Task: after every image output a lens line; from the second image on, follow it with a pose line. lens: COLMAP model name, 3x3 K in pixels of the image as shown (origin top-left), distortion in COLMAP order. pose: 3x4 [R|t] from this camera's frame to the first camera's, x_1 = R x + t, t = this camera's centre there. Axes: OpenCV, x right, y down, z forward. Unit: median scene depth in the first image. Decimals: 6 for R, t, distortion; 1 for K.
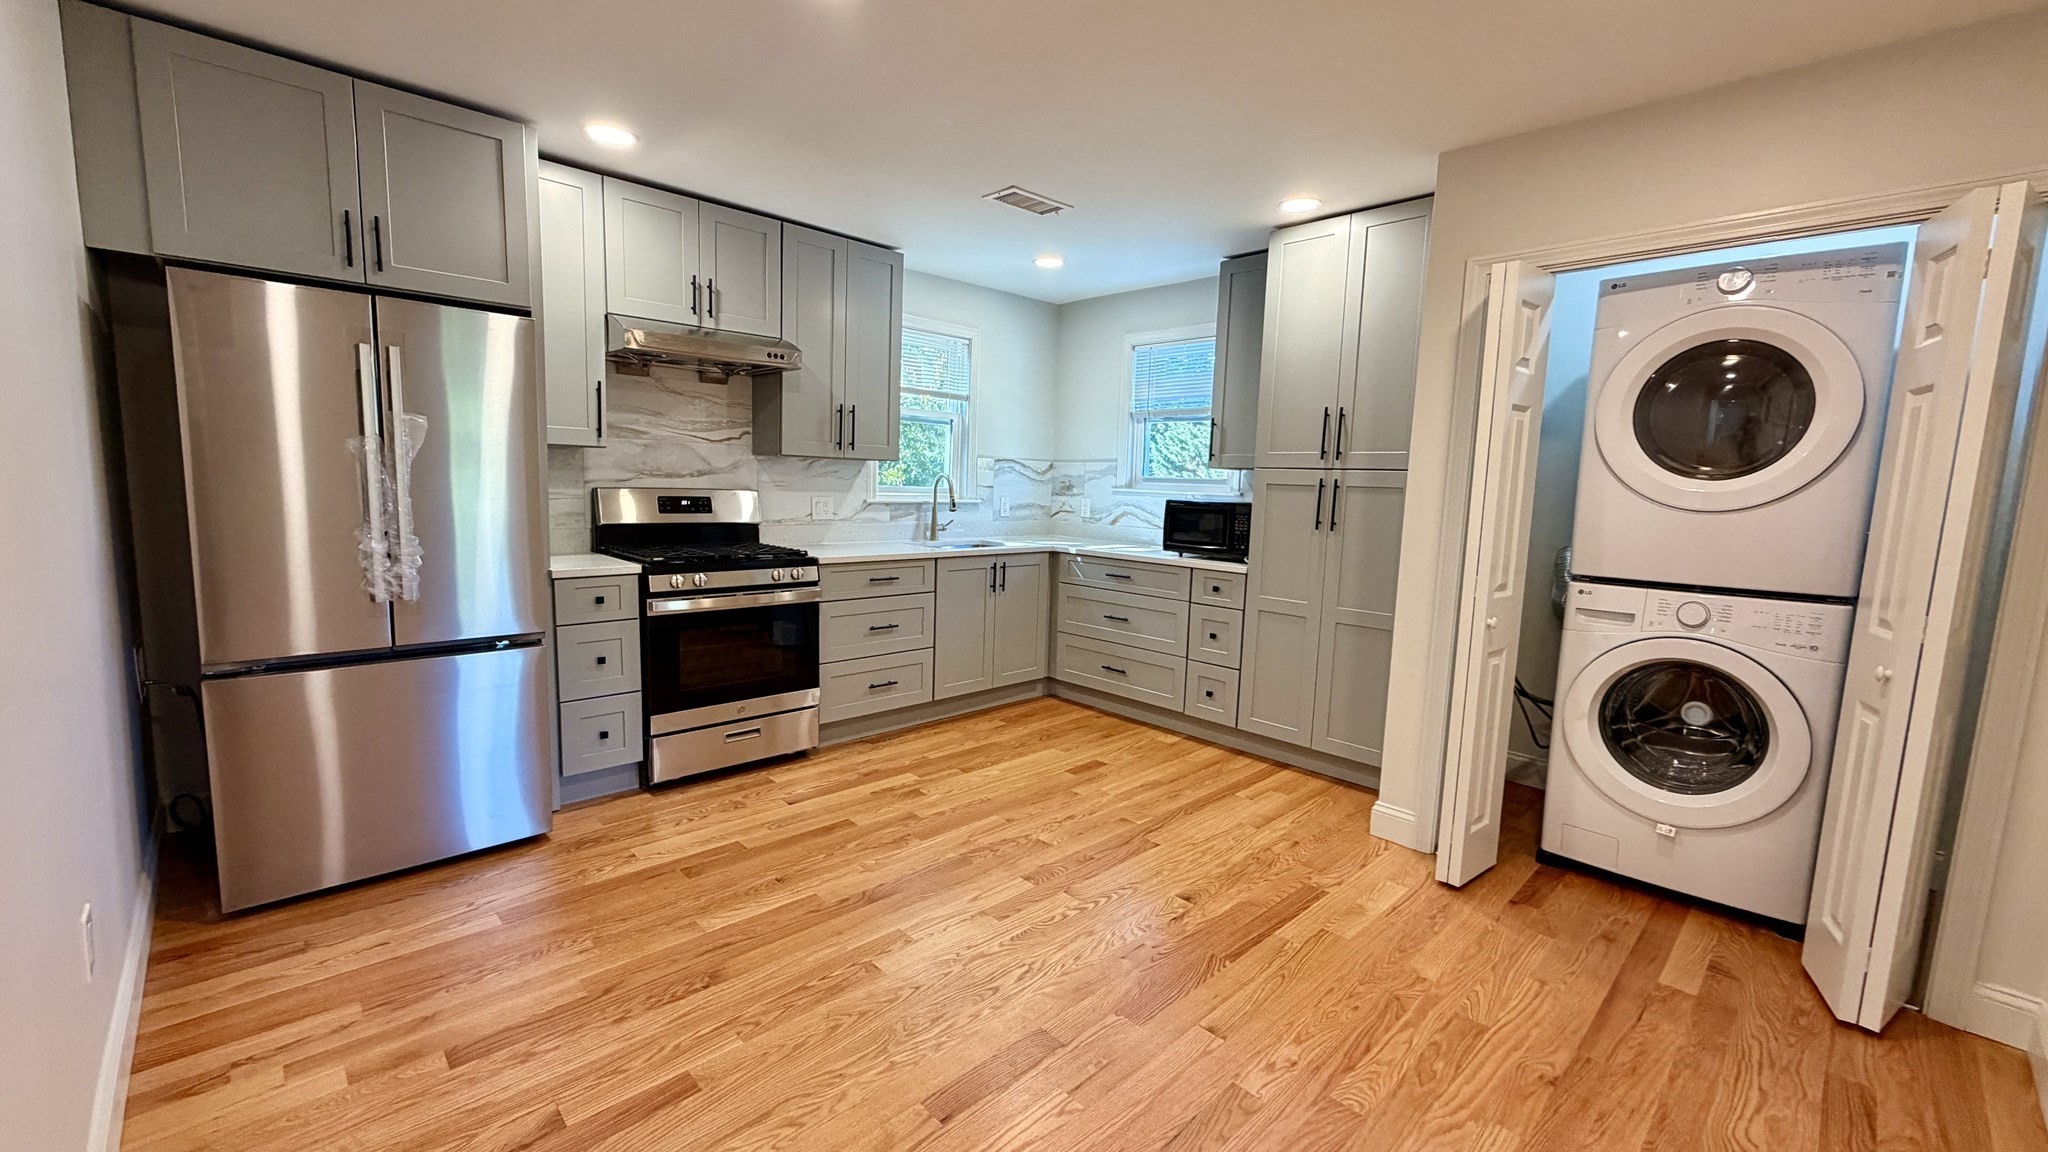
lens RADIAL K [[817.6, 0, 1024.0], [0, 817.6, 576.0], [0, 0, 1]] dist [0.001025, 0.000059]
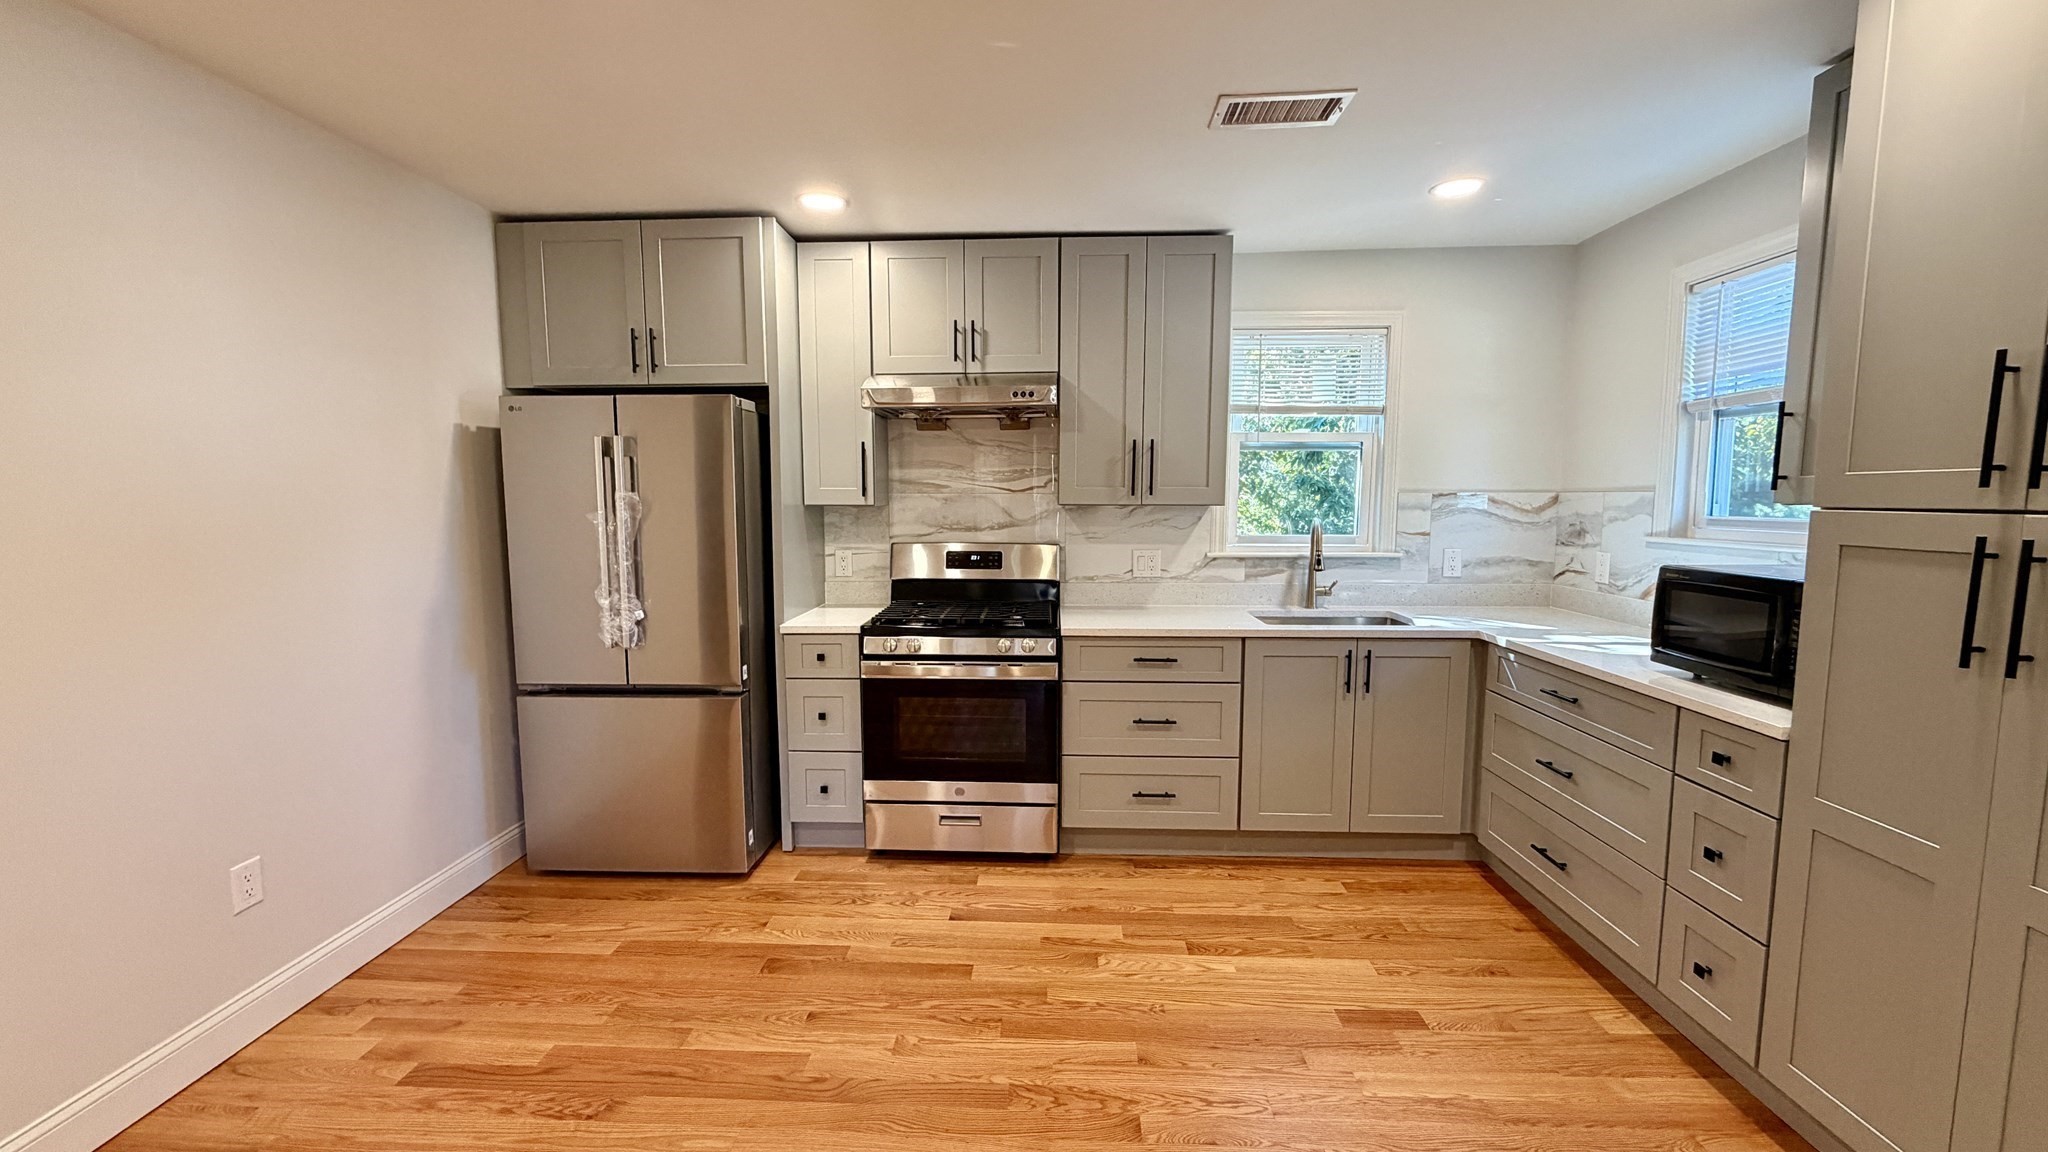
lens RADIAL K [[817.6, 0, 1024.0], [0, 817.6, 576.0], [0, 0, 1]] dist [0.001025, 0.000059]
pose [[0.682941, 0.038775, -0.729444, 0.313198], [-0.063078, 0.997991, -0.006006, -0.064814], [0.727745, 0.050113, 0.684014, 0.381806]]
